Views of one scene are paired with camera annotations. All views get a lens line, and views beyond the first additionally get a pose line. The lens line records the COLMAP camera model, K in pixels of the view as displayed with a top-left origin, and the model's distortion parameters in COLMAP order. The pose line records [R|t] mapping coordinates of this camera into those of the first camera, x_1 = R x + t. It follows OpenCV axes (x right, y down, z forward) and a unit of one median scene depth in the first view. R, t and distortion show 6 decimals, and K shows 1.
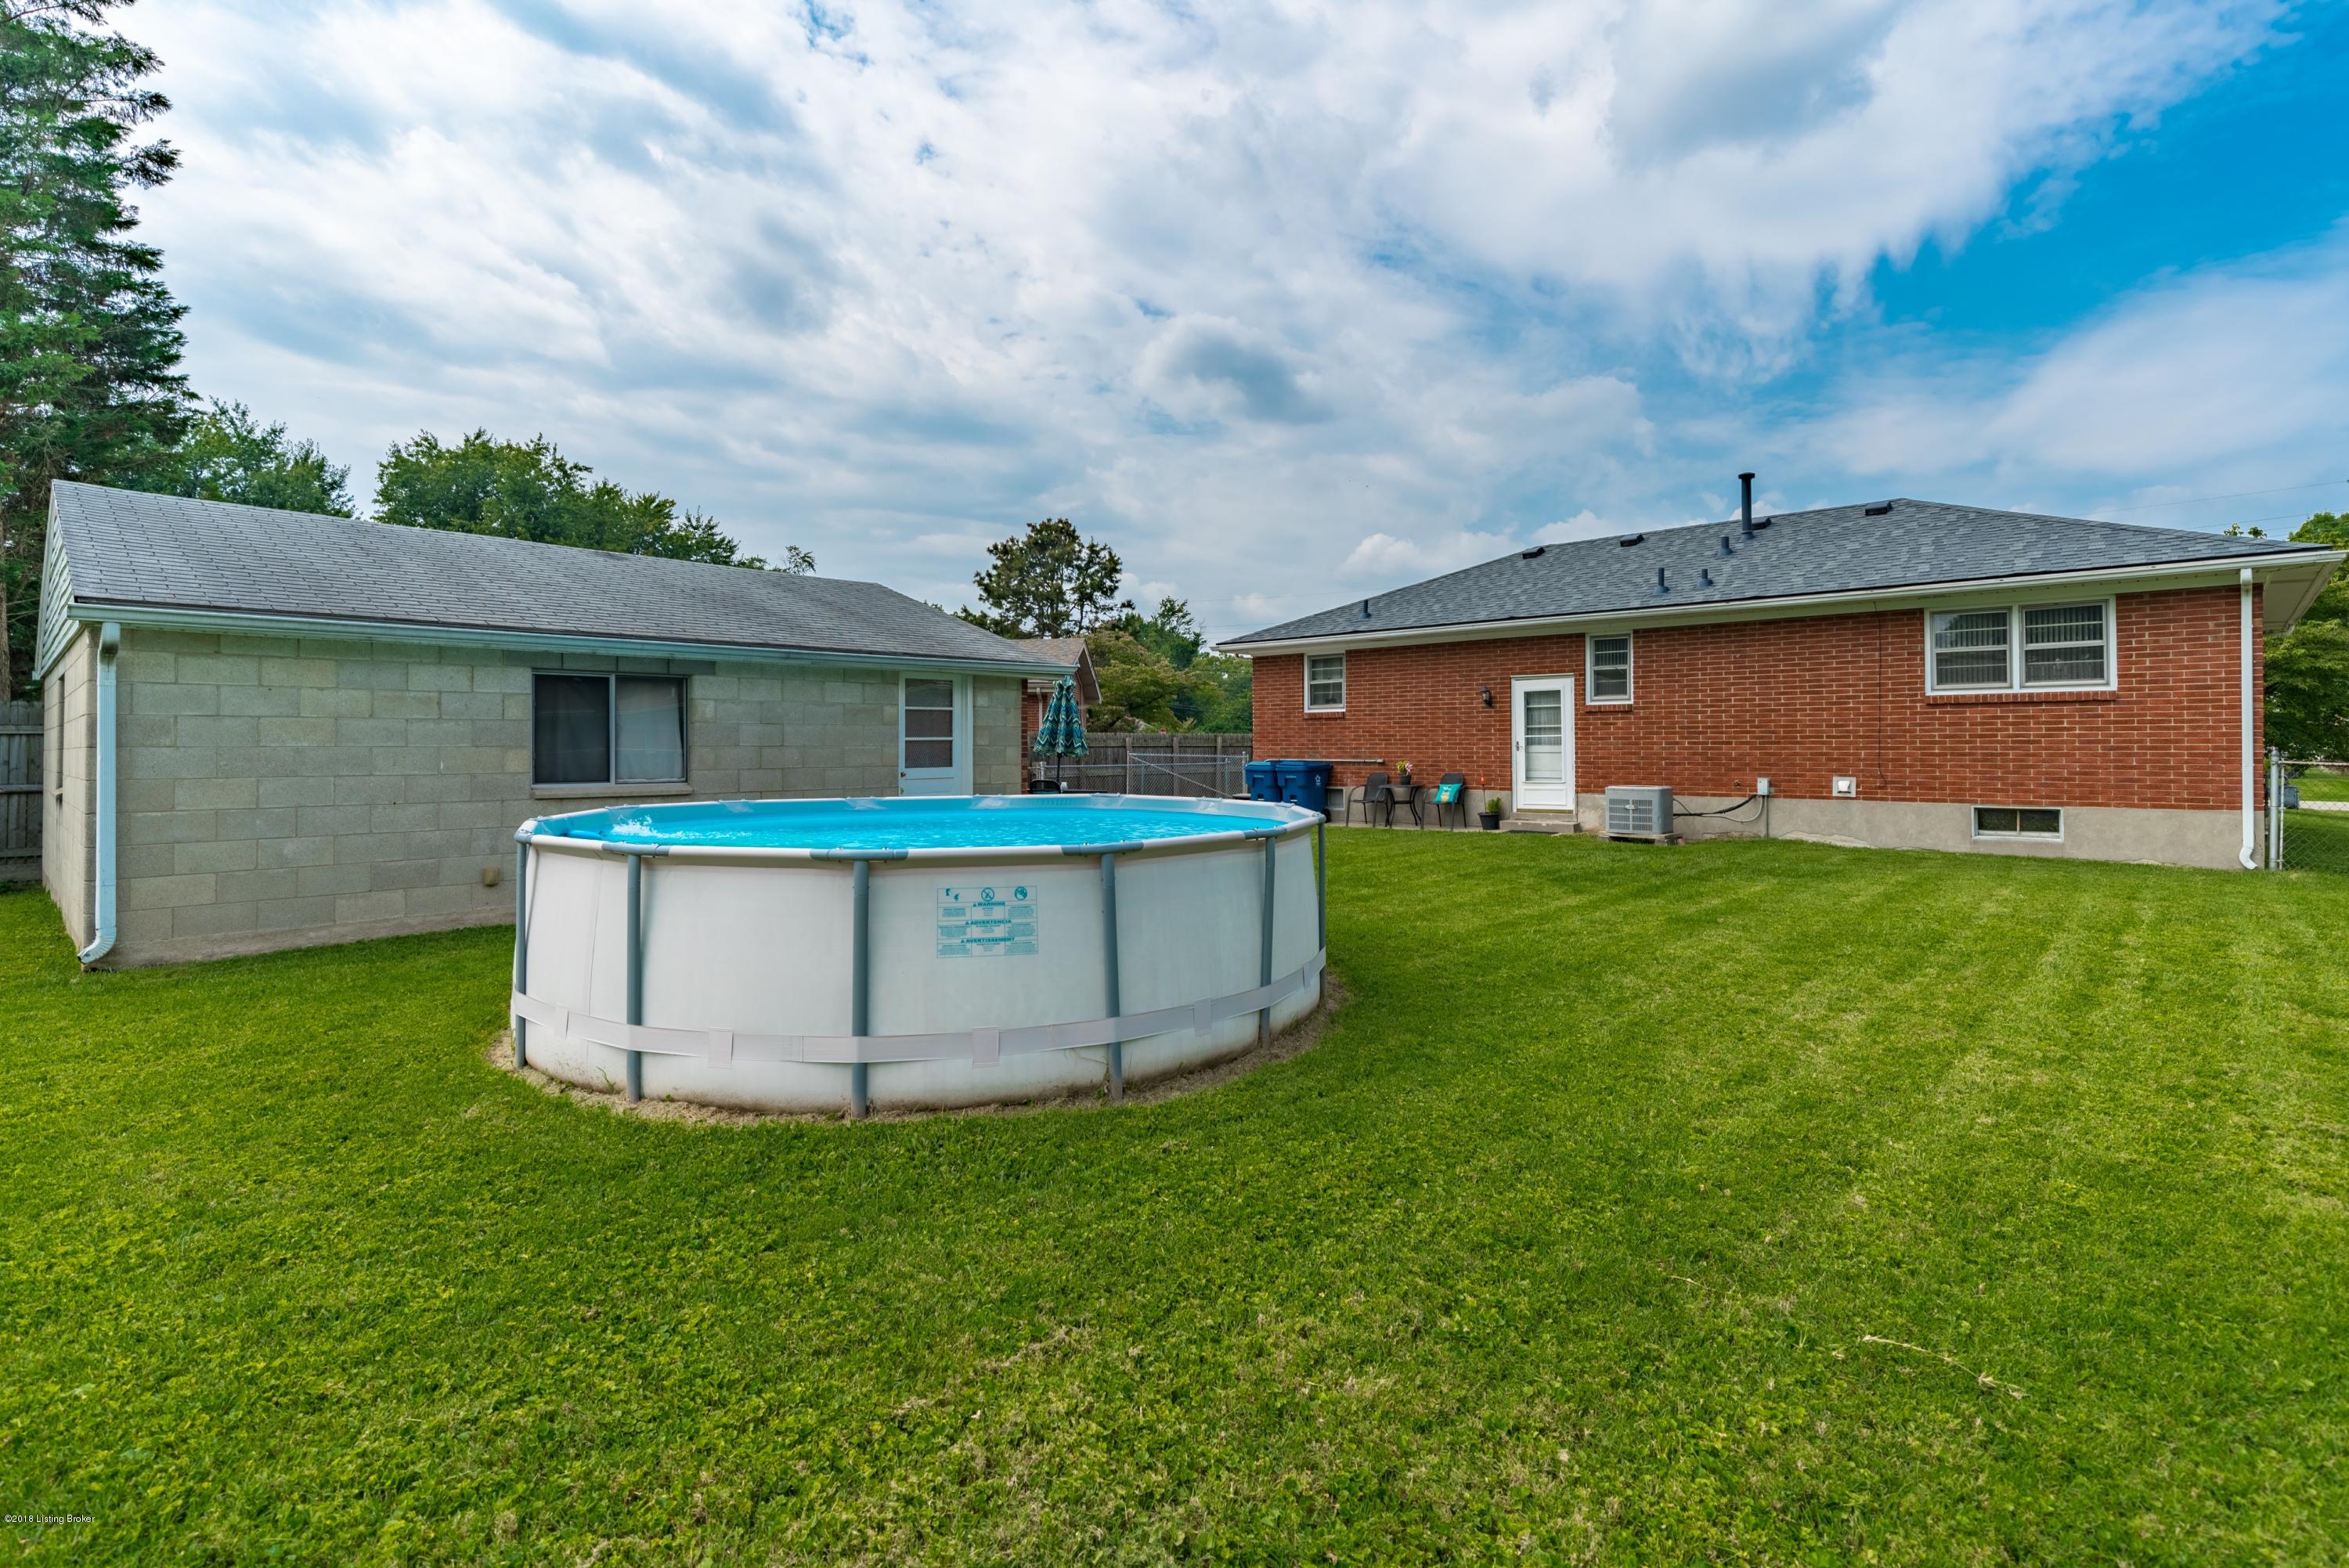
lens RADIAL K [[1028.0, 0, 1174.5], [0, 1028.0, 784.0], [0, 0, 1]] dist [0.025079, -0.015061]
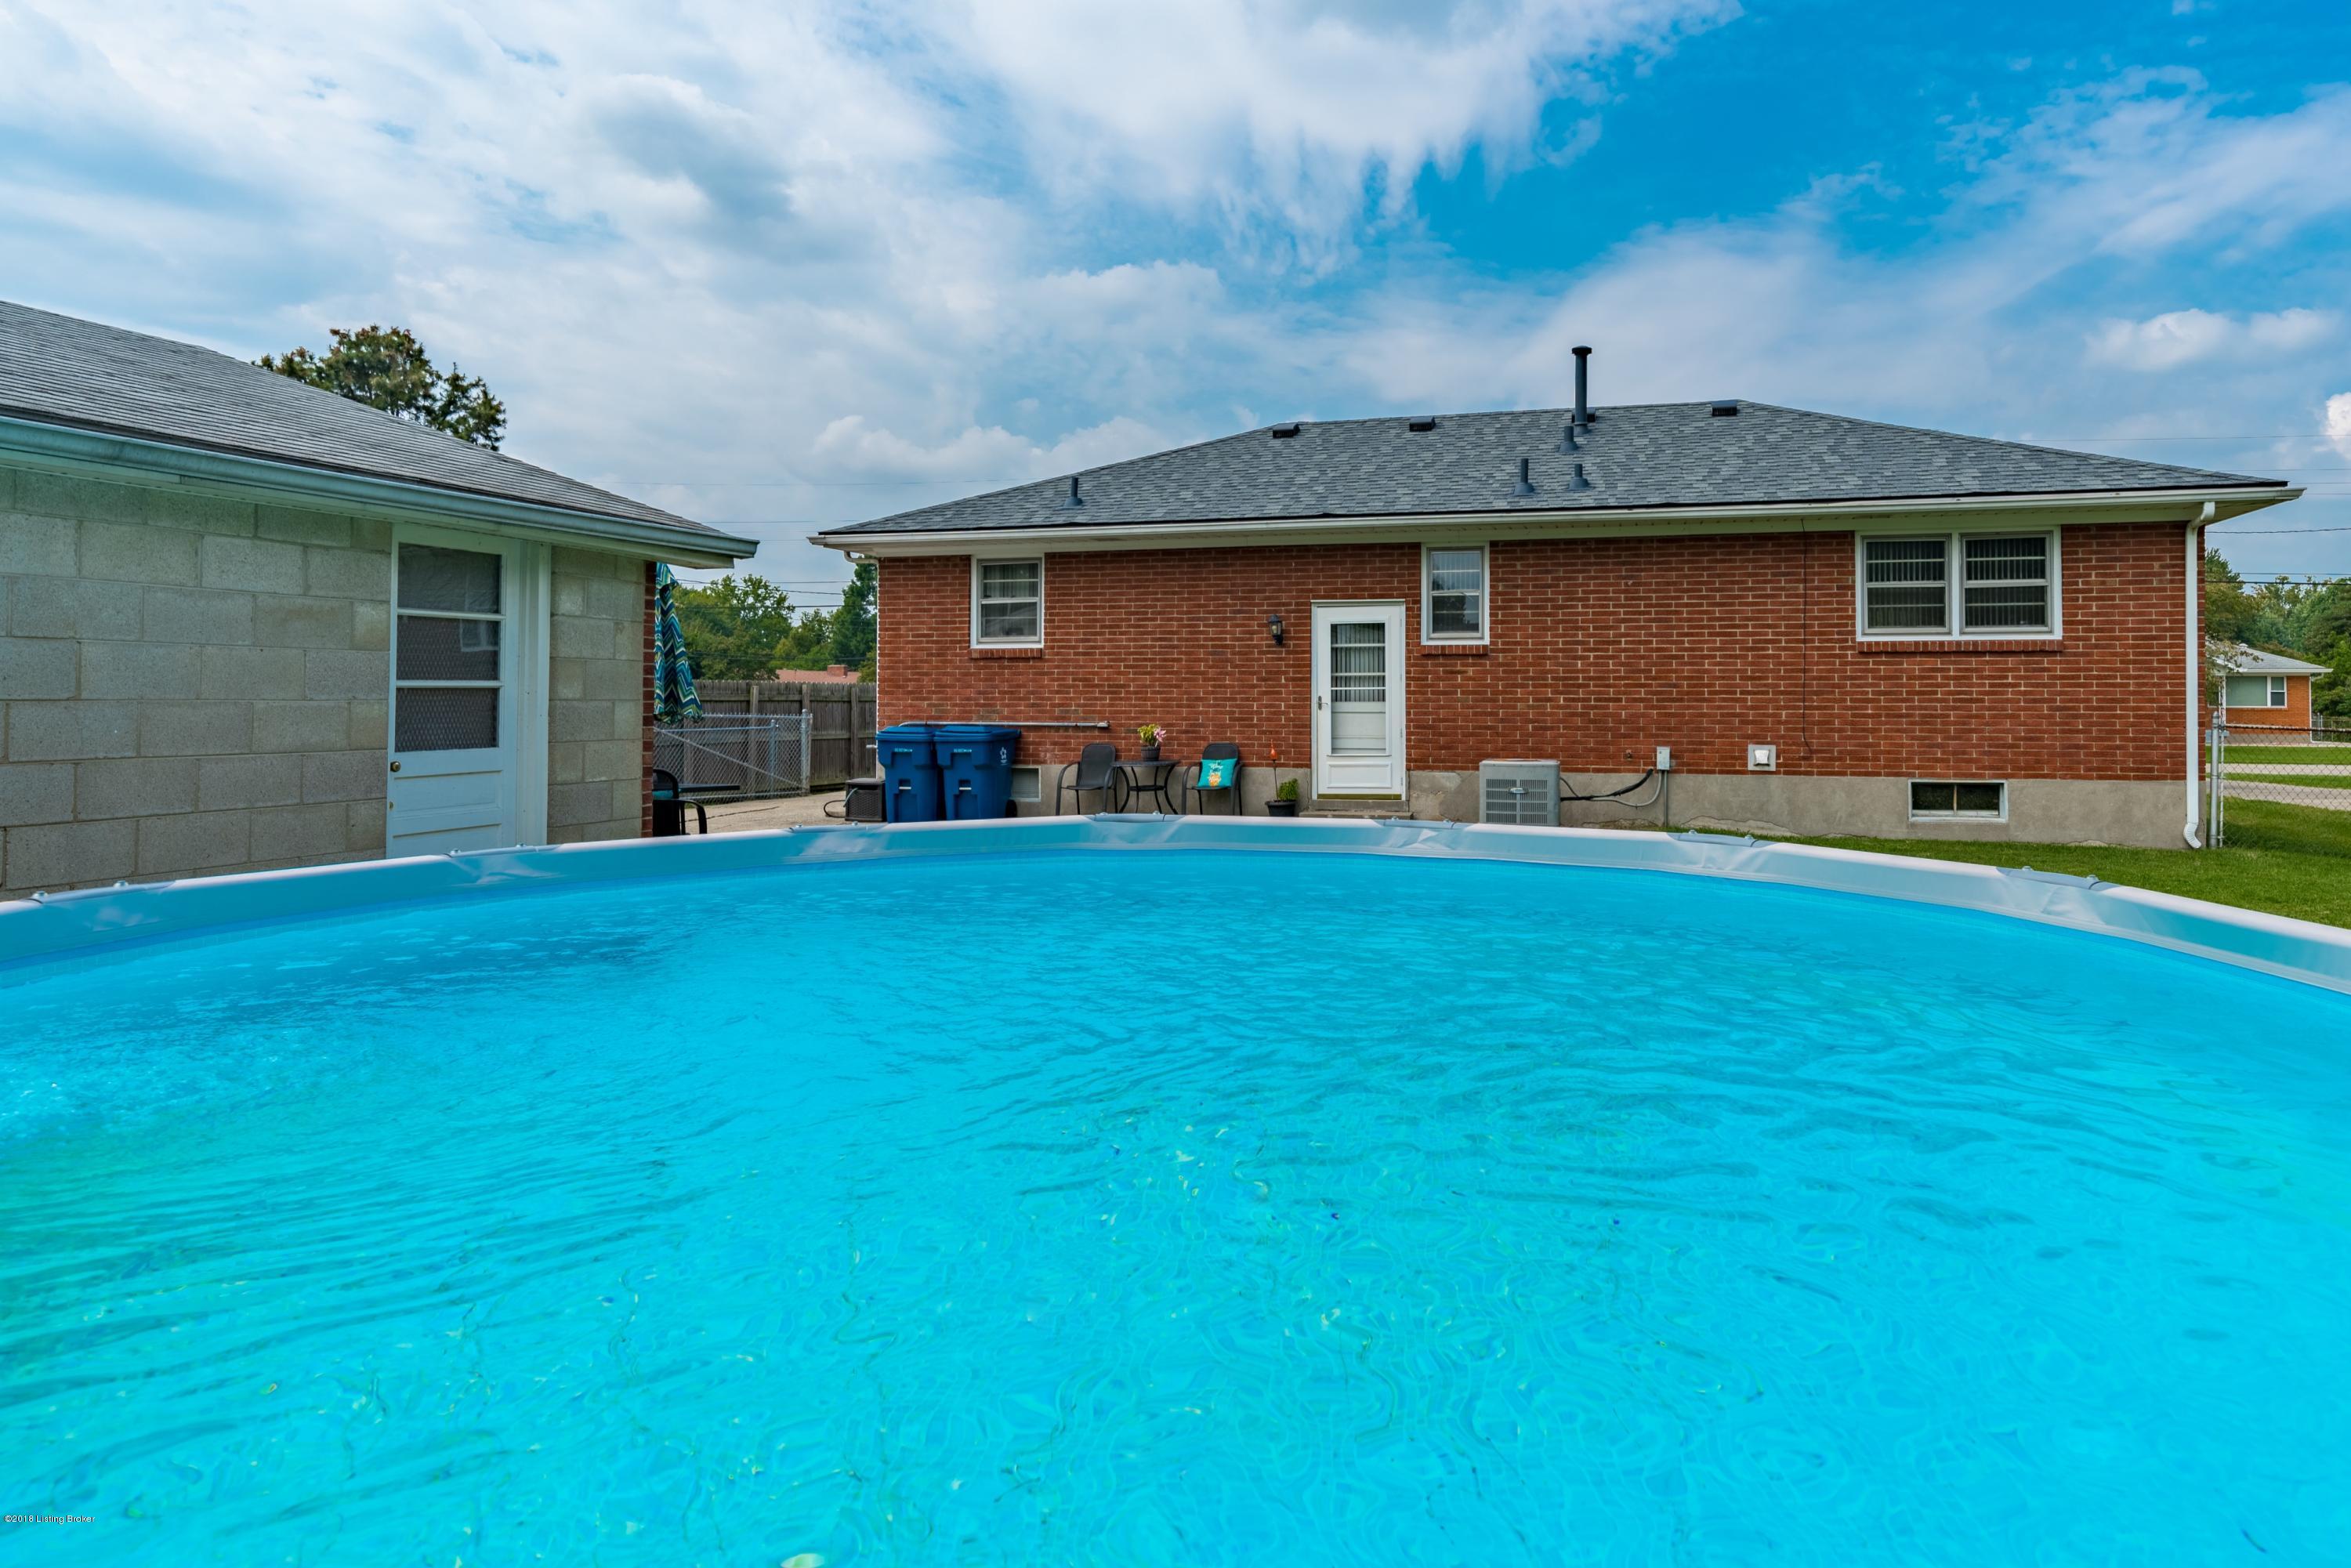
lens RADIAL K [[1337.3, 0, 1176.4], [0, 1337.3, 718.4], [0, 0, 1]] dist [0.005468, 0.000649]
pose [[0.895100, -0.002232, 0.445860, -0.162615], [0.012615, 0.999714, -0.020320, -0.010348], [-0.445688, 0.023813, 0.894872, 0.266489]]
